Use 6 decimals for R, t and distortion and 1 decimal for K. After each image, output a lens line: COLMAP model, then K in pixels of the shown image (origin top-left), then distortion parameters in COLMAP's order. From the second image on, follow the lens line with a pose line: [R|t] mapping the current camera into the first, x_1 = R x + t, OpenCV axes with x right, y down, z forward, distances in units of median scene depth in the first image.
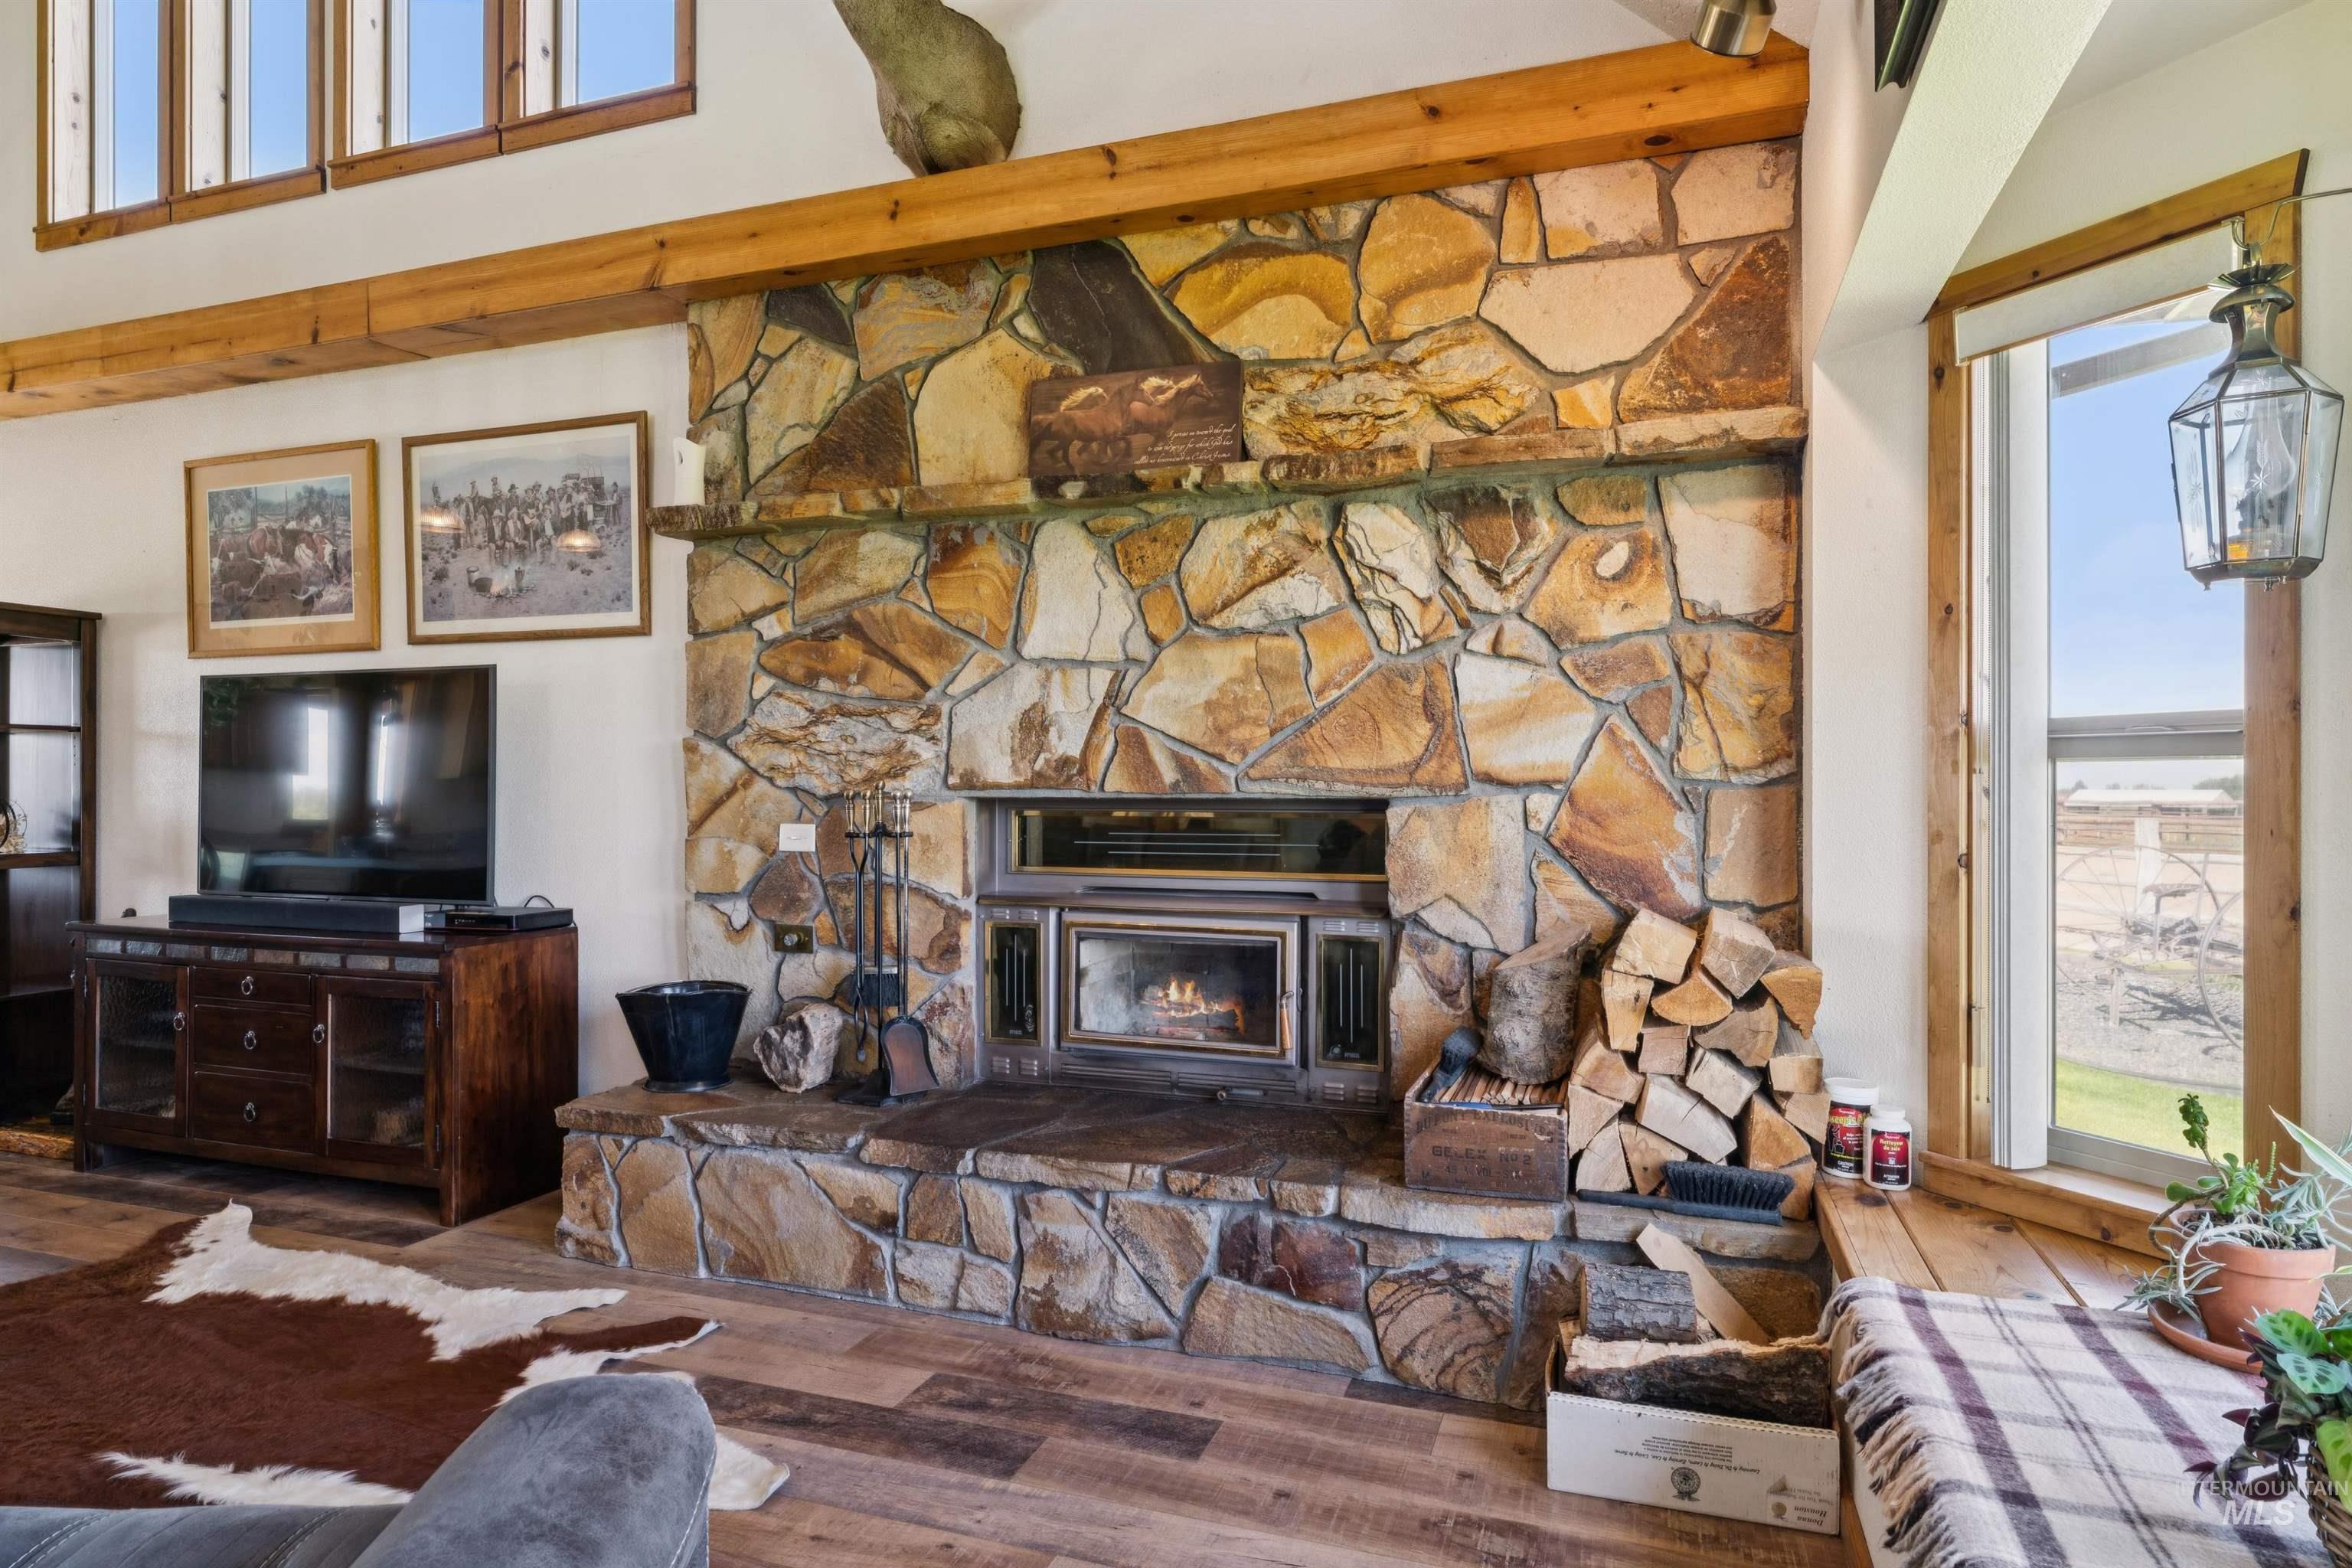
lens RADIAL K [[1335.3, 0, 1176.0], [0, 1335.3, 784.0], [0, 0, 1]] dist [0.002522, 0.001339]
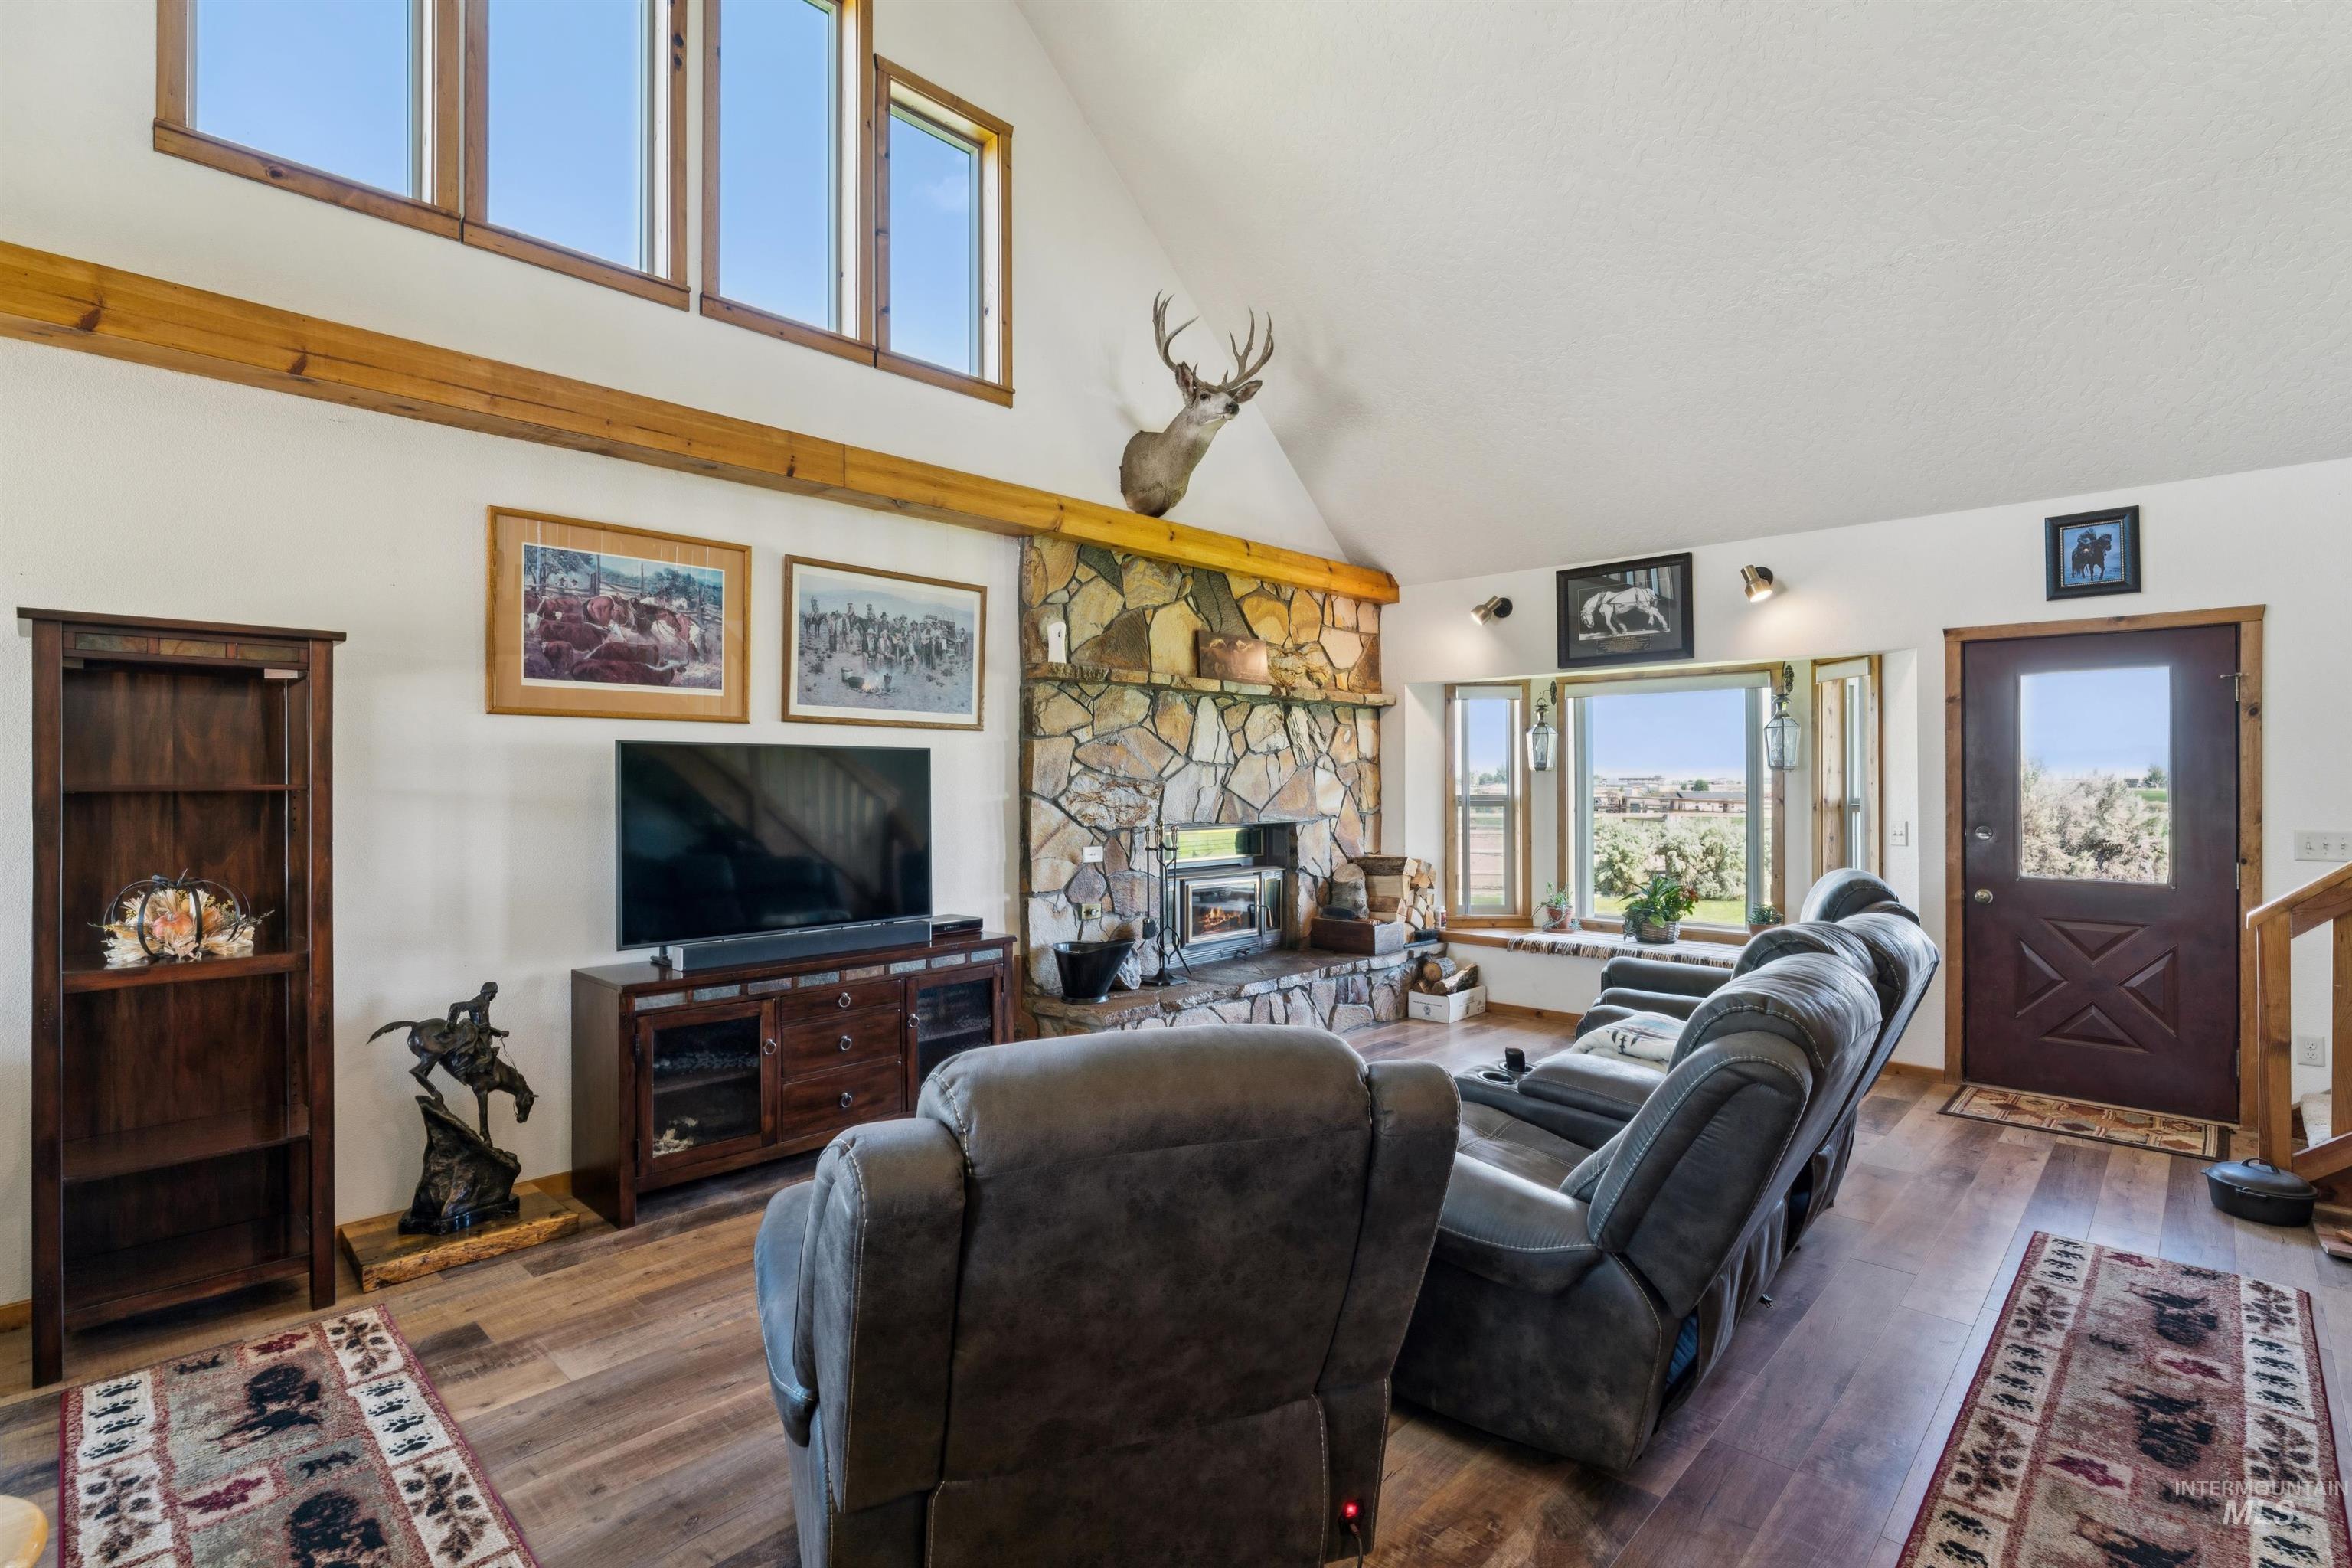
lens RADIAL K [[1100.6, 0, 1182.3], [0, 1100.6, 779.0], [0, 0, 1]] dist [-0.002653, -0.001184]
pose [[0.397772, -0.000877, 0.917484, -1.547047], [-0.003253, 0.999992, 0.002366, -0.063095], [-0.917479, -0.003926, 0.397766, 0.298144]]
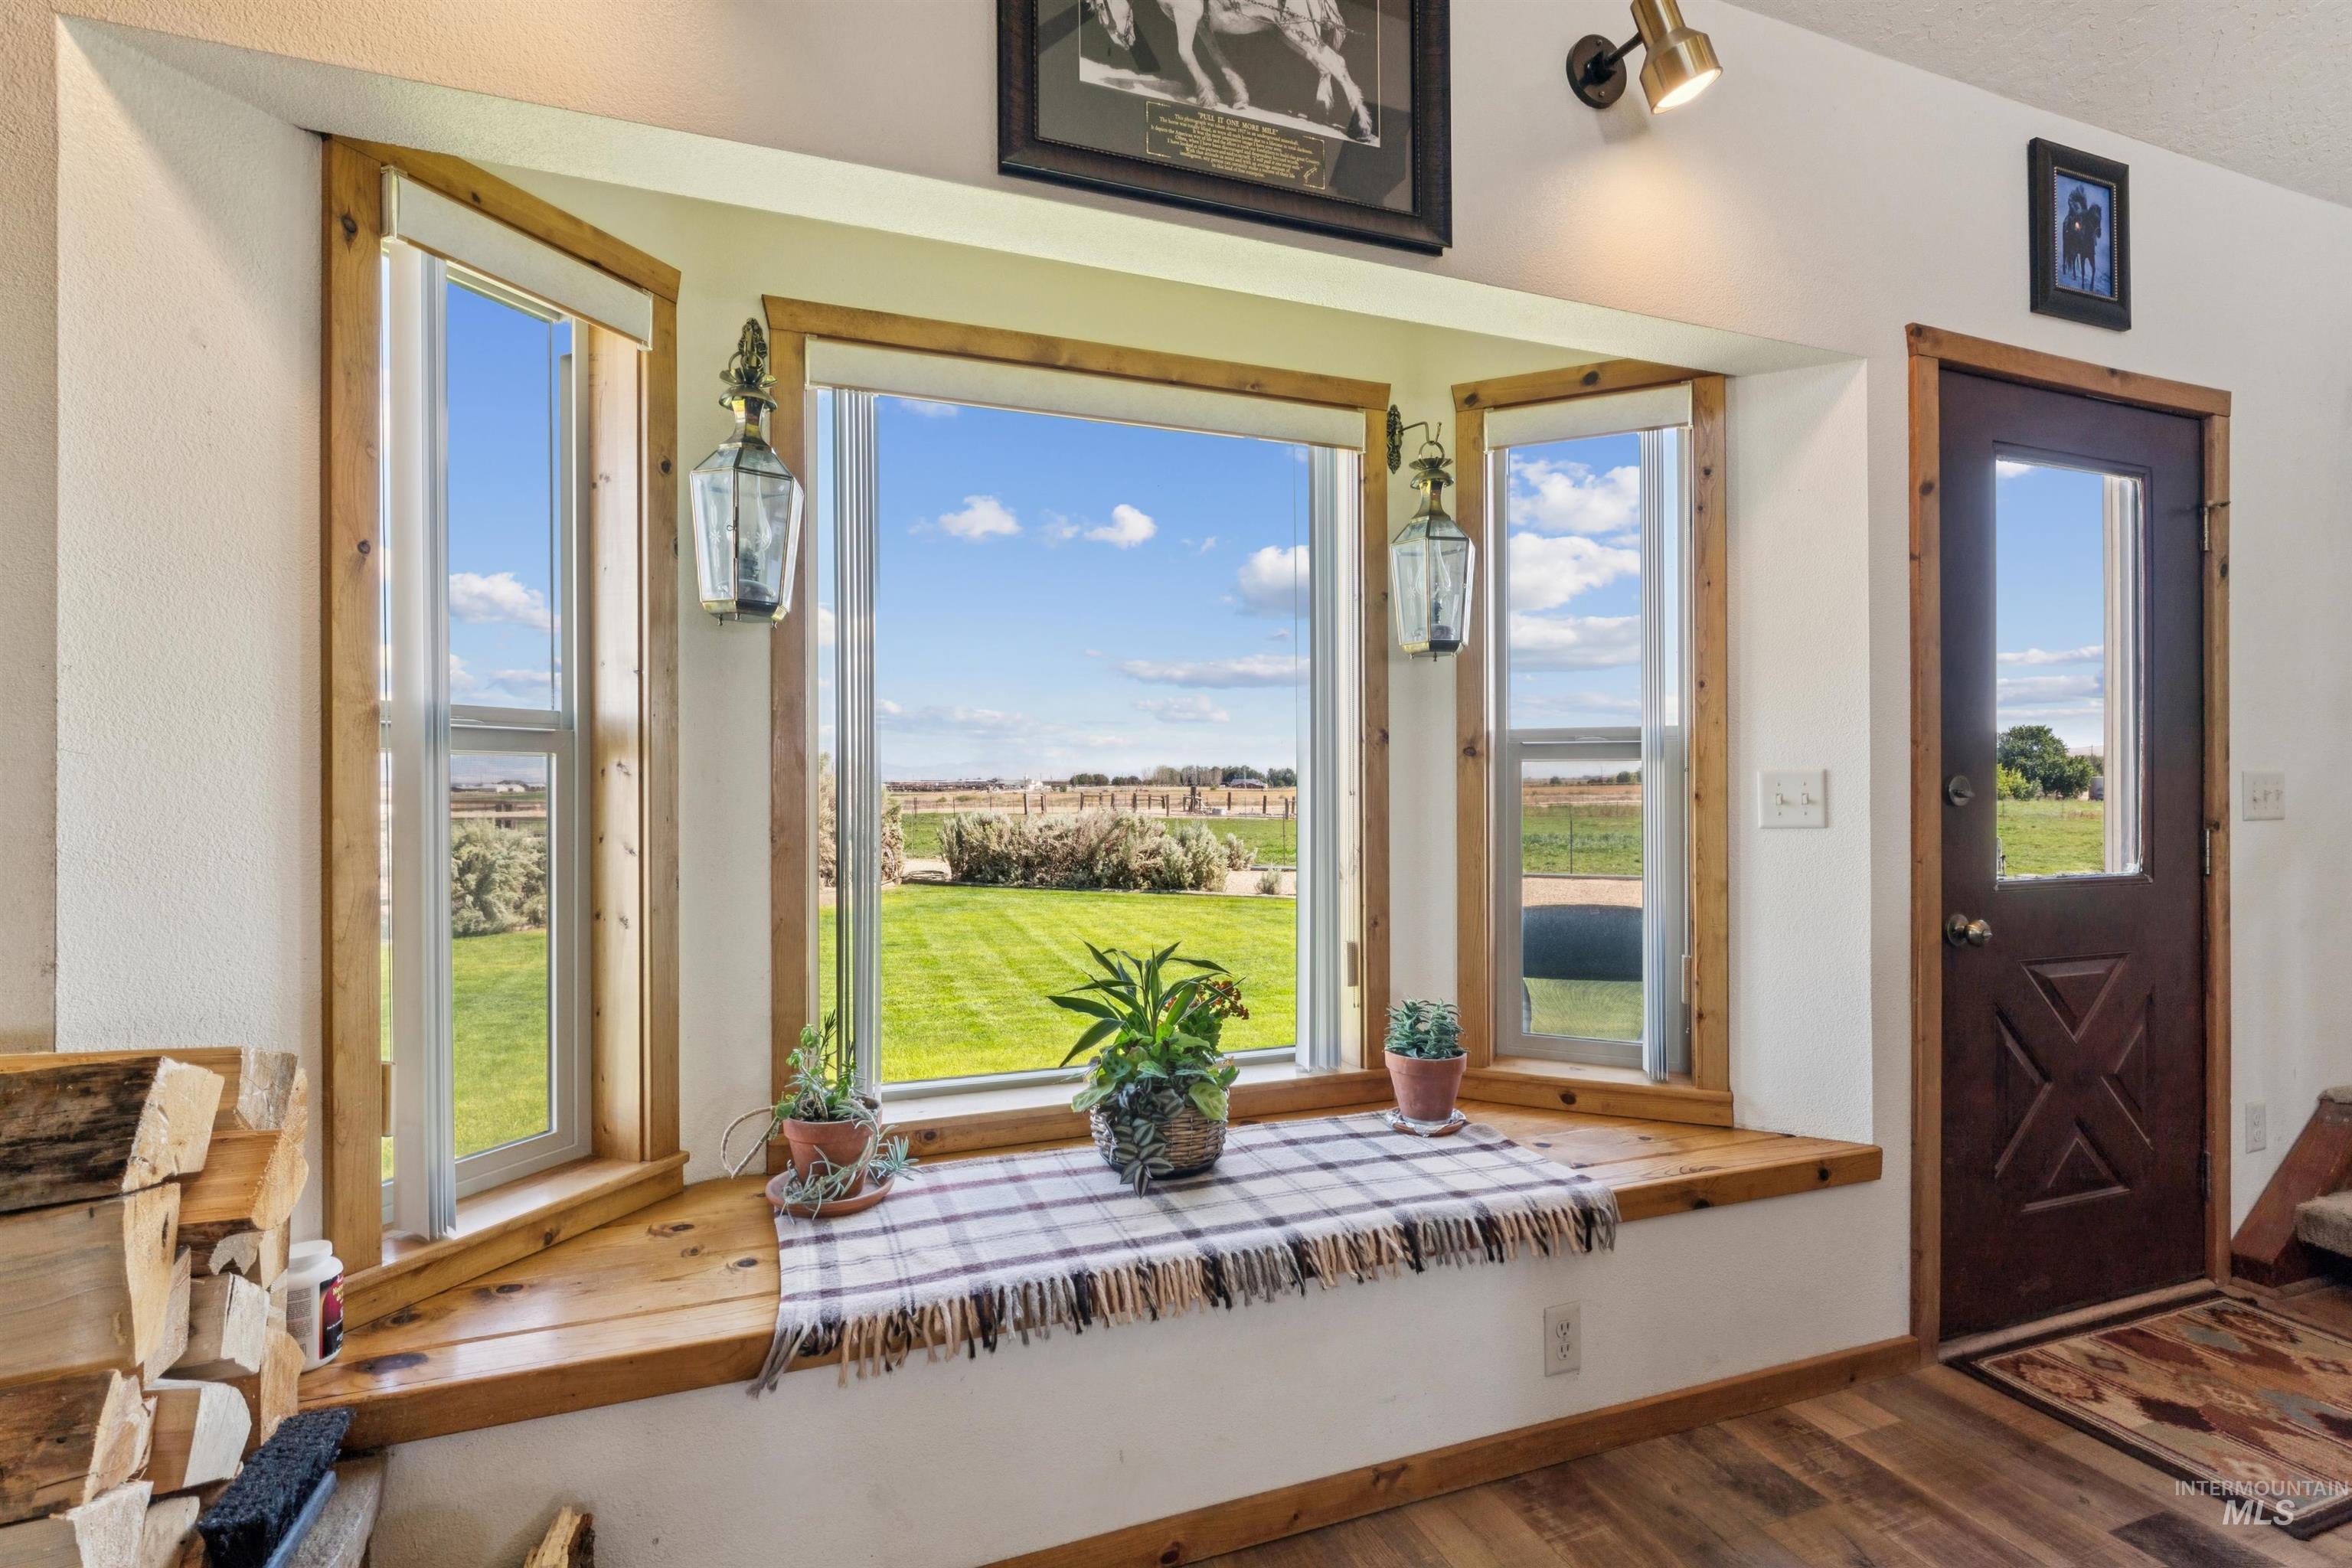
lens RADIAL K [[1102.3, 0, 1176.0], [0, 1102.3, 784.0], [0, 0, 1]] dist [-0.000332, 0.000241]
pose [[-0.651351, -0.002387, 0.758773, -0.122882], [-0.003707, 0.999993, -0.000036, 0.000484], [-0.758768, -0.002836, -0.651355, 0.659574]]
